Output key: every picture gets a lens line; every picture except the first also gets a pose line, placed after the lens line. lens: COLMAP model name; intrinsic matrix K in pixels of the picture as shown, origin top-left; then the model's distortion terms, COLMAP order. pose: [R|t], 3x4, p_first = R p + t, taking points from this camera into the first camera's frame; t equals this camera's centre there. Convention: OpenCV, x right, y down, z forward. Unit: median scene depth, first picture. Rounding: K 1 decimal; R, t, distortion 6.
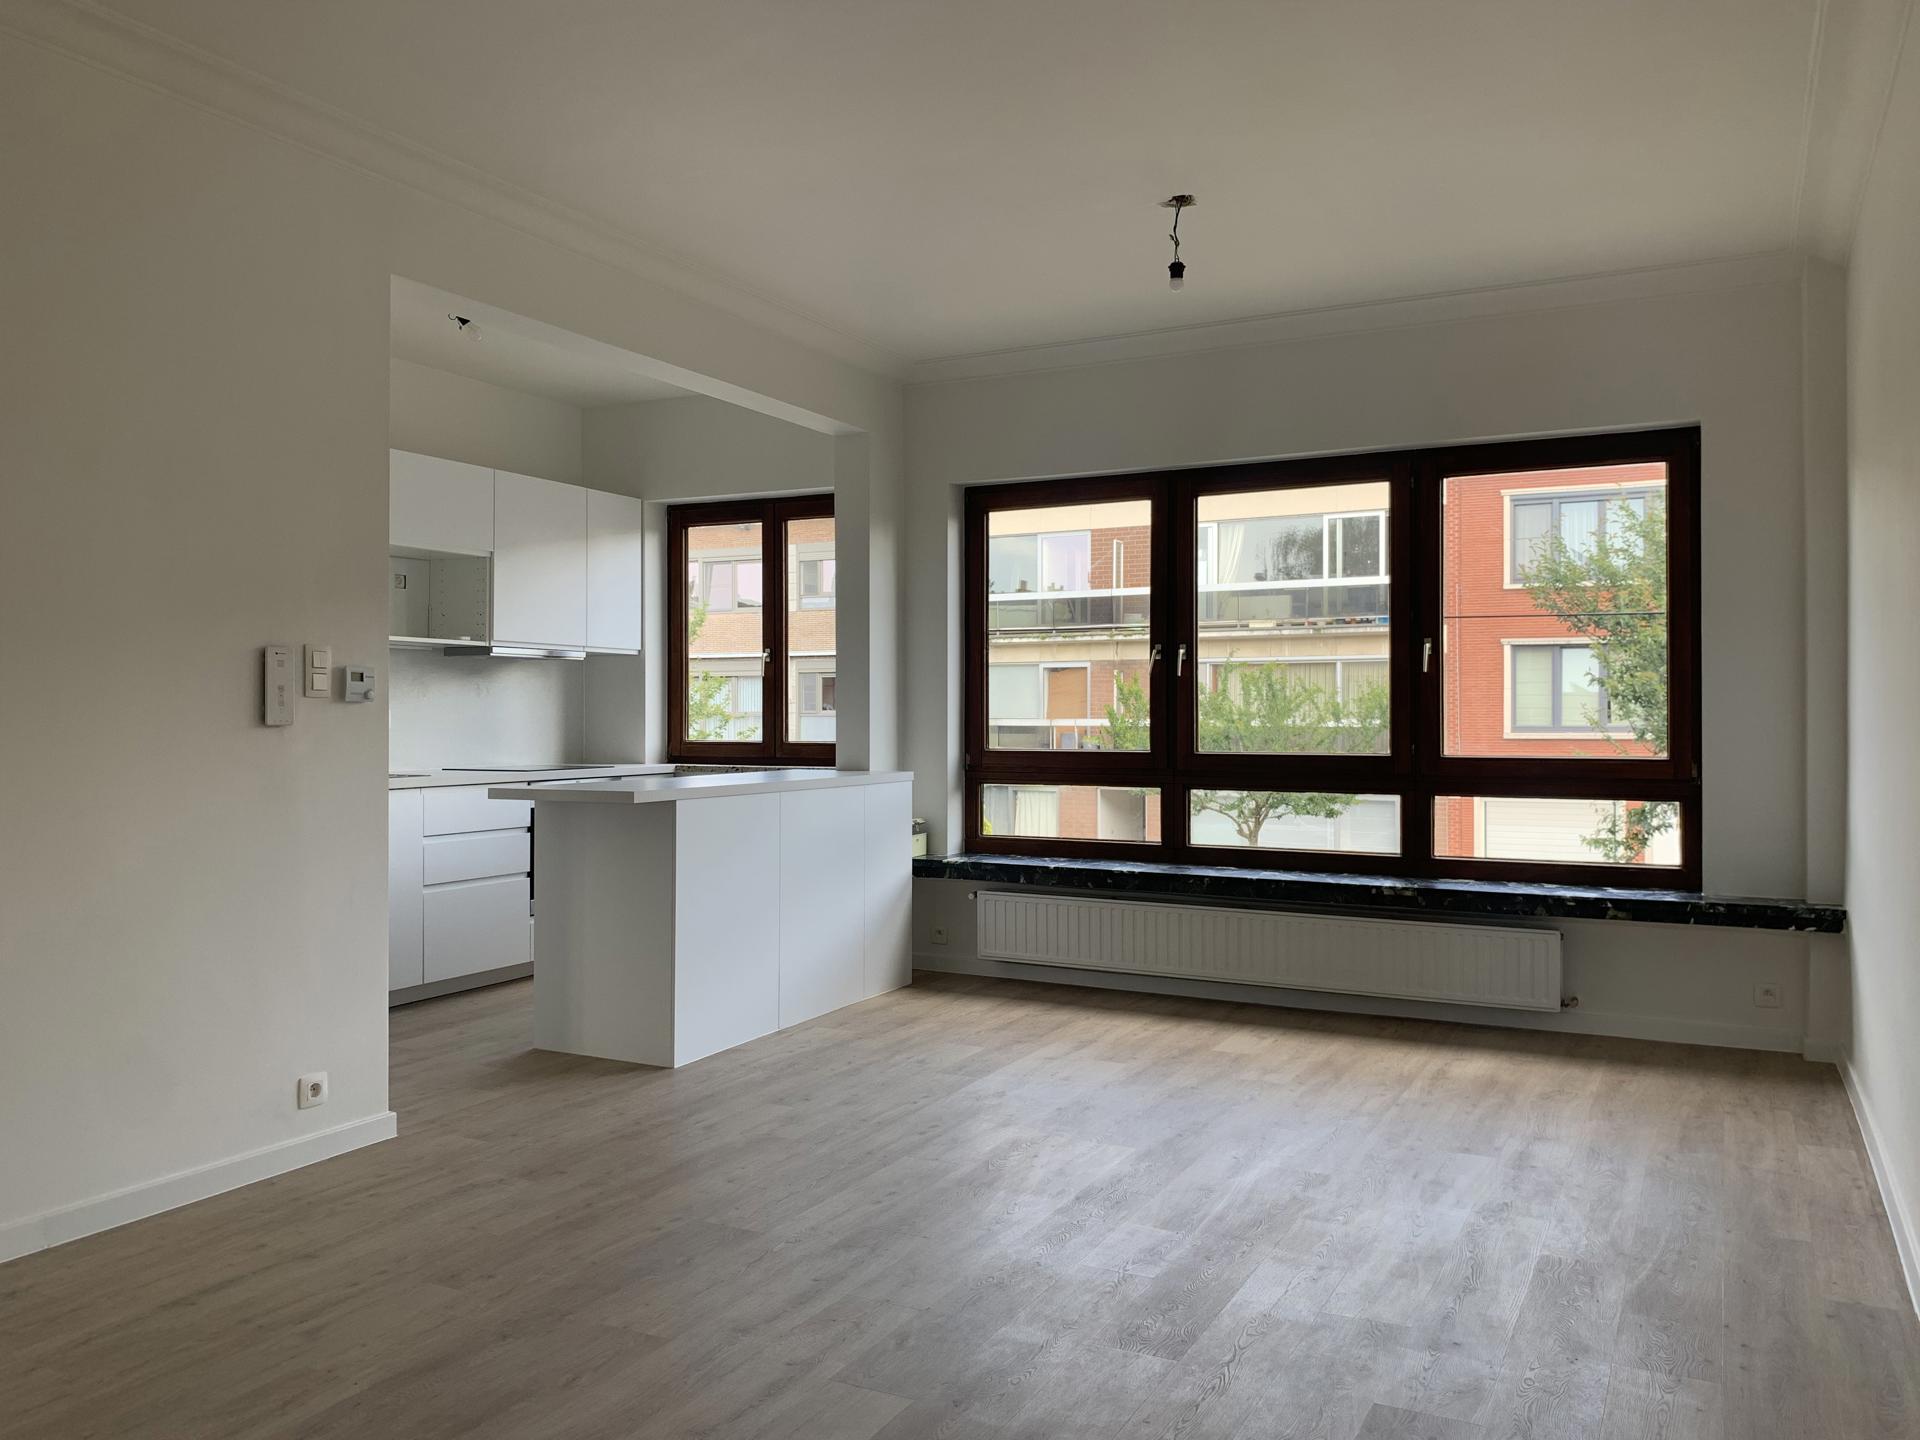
lens RADIAL K [[1455.2, 0, 1015.7], [0, 1455.2, 717.2], [0, 0, 1]] dist [0.017947, -0.015260]
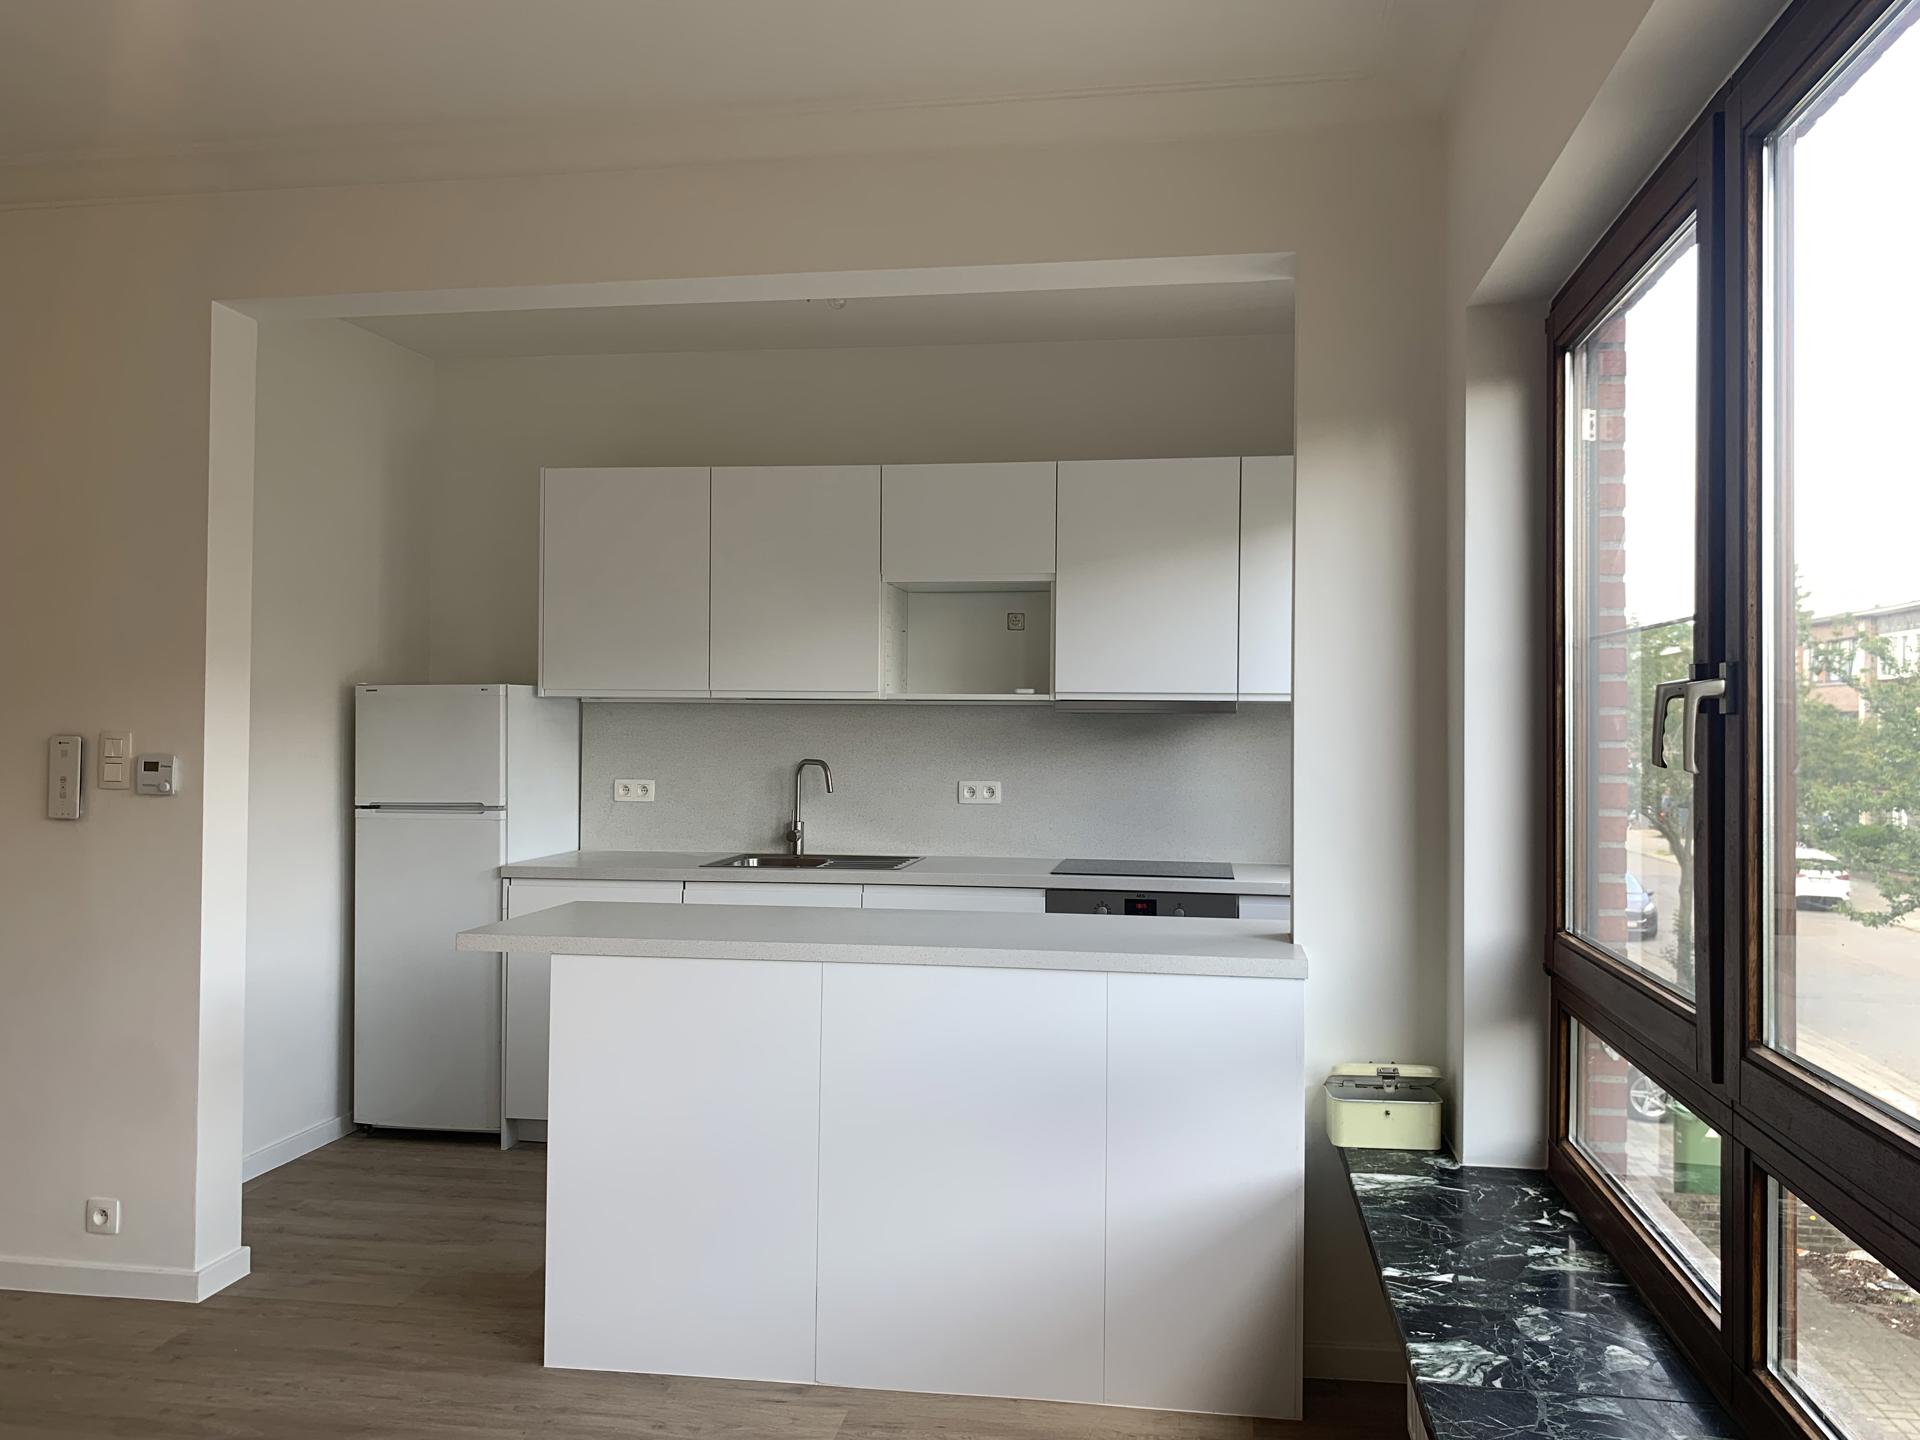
lens RADIAL K [[1455.2, 0, 987.6], [0, 1455.2, 723.1], [0, 0, 1]] dist [0.017947, -0.015260]
pose [[0.285731, -0.005274, -0.958295, 0.306203], [-0.007928, 0.999938, -0.007867, -0.028391], [0.958277, 0.009845, 0.285672, 0.688439]]
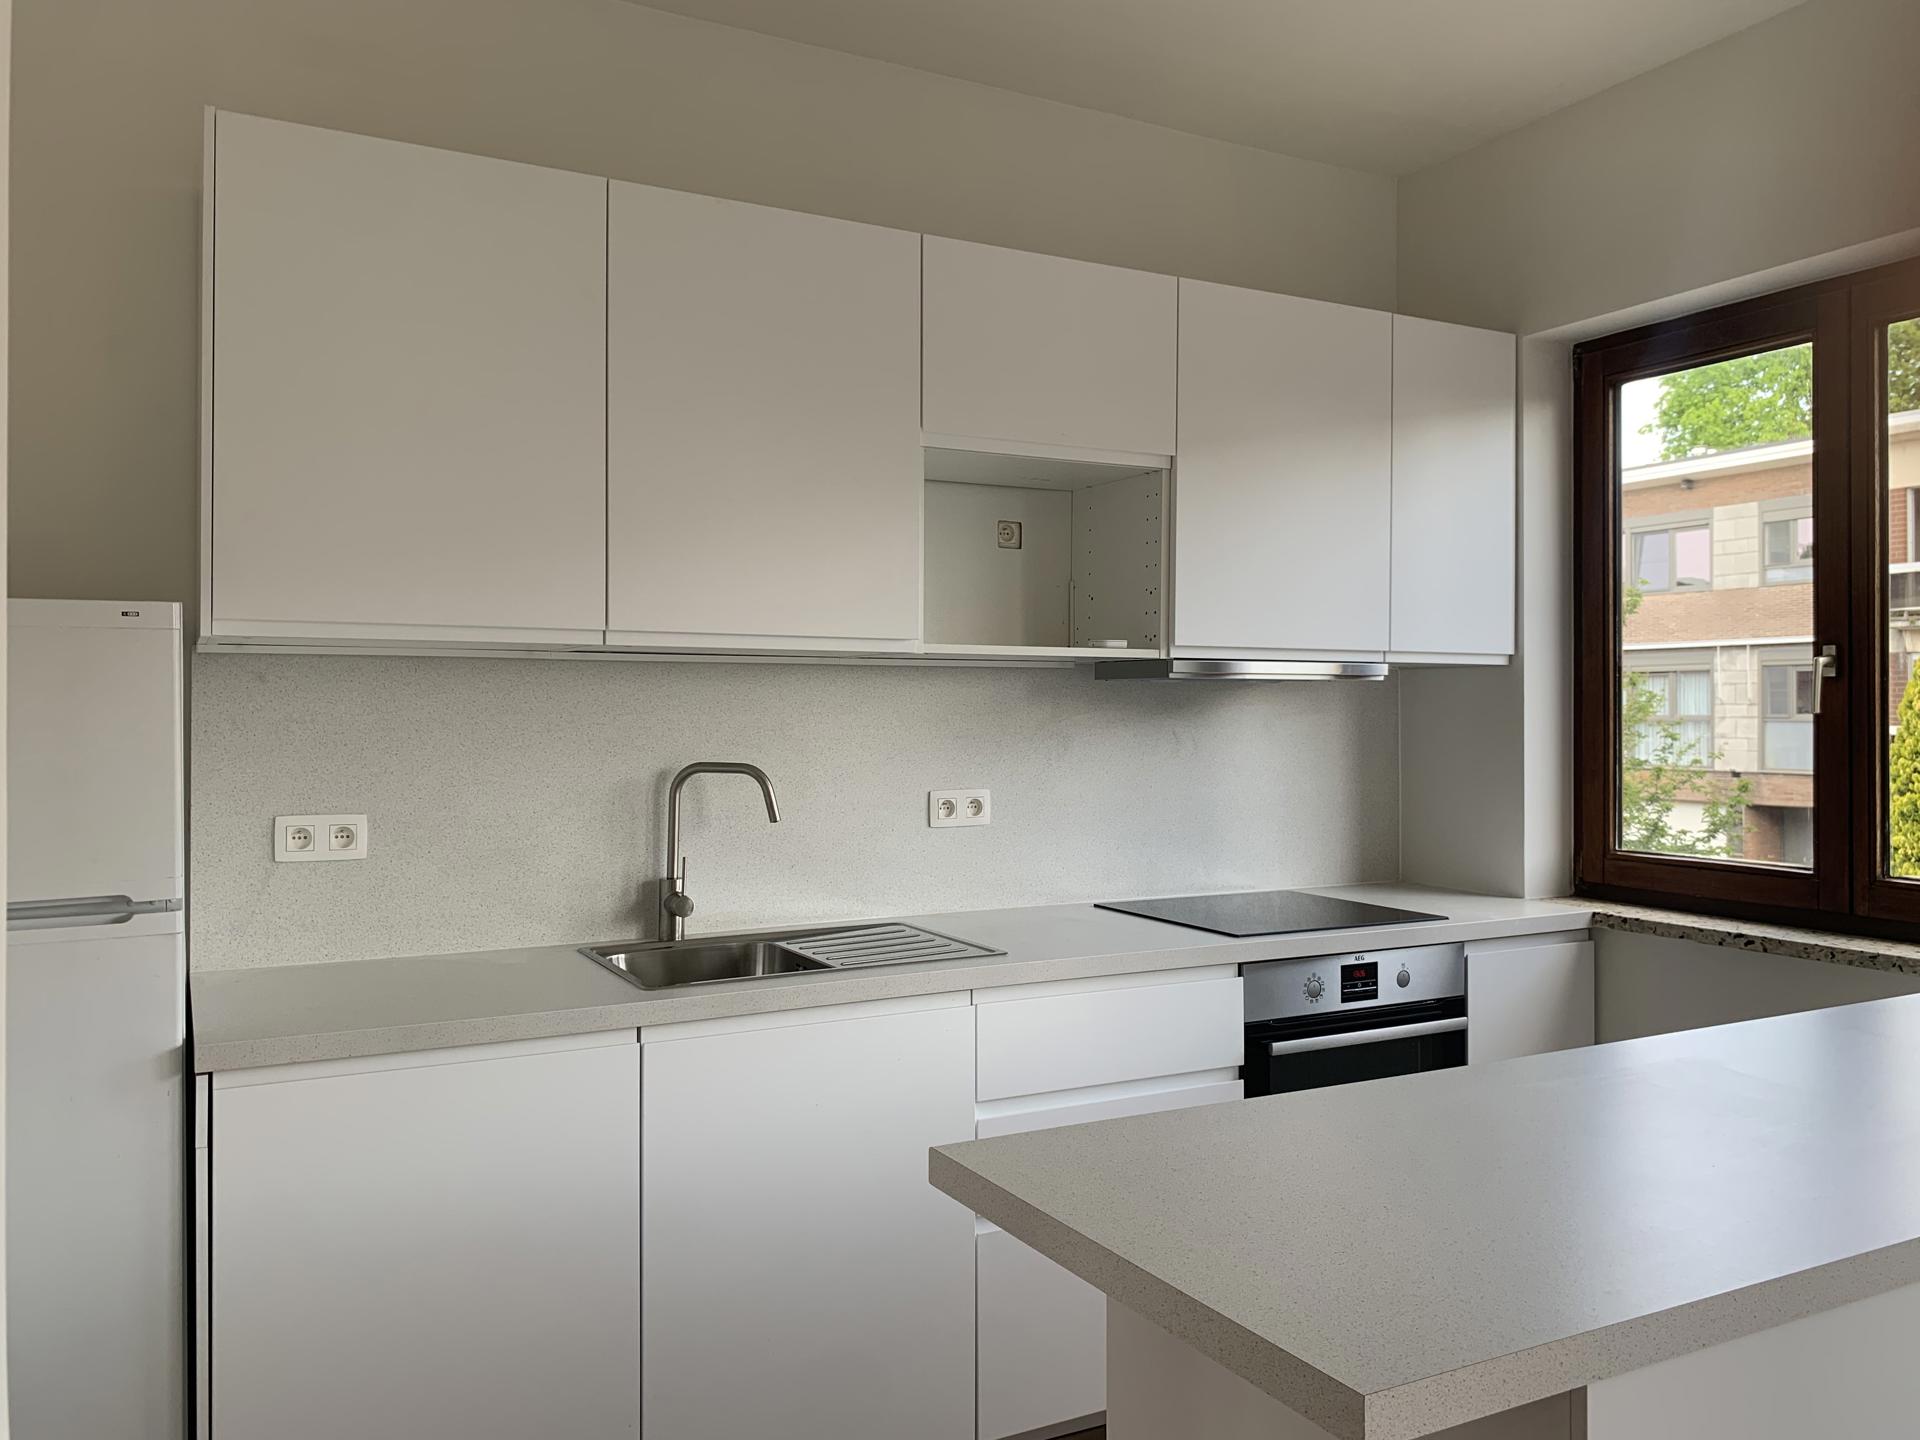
lens RADIAL K [[1455.2, 0, 949.7], [0, 1455.2, 714.3], [0, 0, 1]] dist [0.017947, -0.015260]
pose [[0.798837, -0.001755, -0.601545, -0.123747], [0.002566, 0.999997, 0.000490, -0.028581], [0.601542, -0.001935, 0.798839, 0.533630]]
